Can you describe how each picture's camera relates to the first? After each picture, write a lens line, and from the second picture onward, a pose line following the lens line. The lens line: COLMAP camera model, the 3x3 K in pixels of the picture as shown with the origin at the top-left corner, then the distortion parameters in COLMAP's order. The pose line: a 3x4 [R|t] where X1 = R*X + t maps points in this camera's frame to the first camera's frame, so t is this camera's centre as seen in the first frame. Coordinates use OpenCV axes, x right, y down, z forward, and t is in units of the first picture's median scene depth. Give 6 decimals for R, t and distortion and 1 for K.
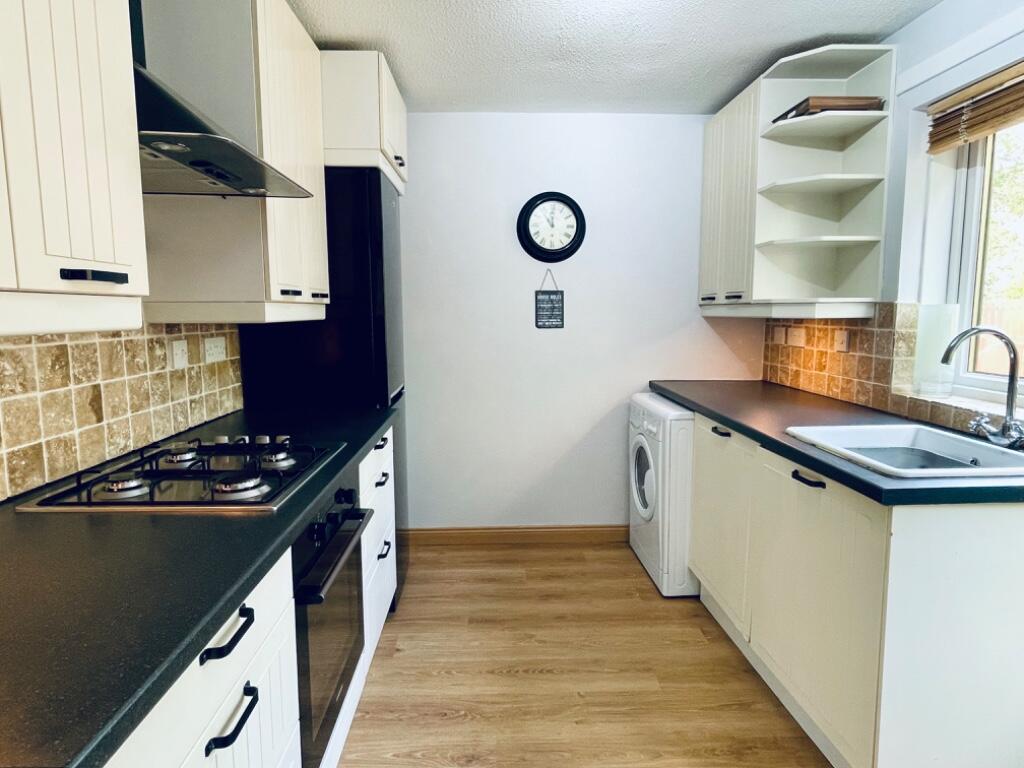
lens RADIAL K [[581.8, 0, 505.8], [0, 581.8, 381.6], [0, 0, 1]] dist [0.003169, -0.000200]
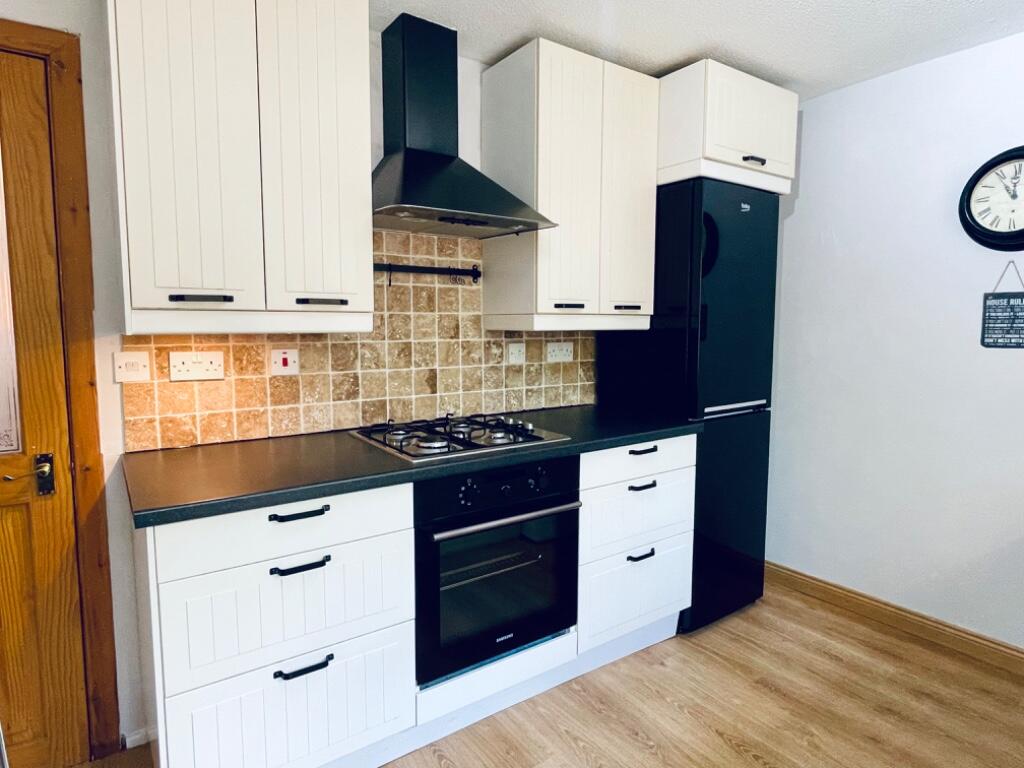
lens RADIAL K [[581.8, 0, 506.2], [0, 581.8, 381.9], [0, 0, 1]] dist [0.003169, -0.000200]
pose [[0.557035, 0.088240, -0.825788, 0.565890], [-0.102346, 0.994054, 0.037183, -0.031606], [0.824159, 0.063804, 0.562754, 0.248753]]
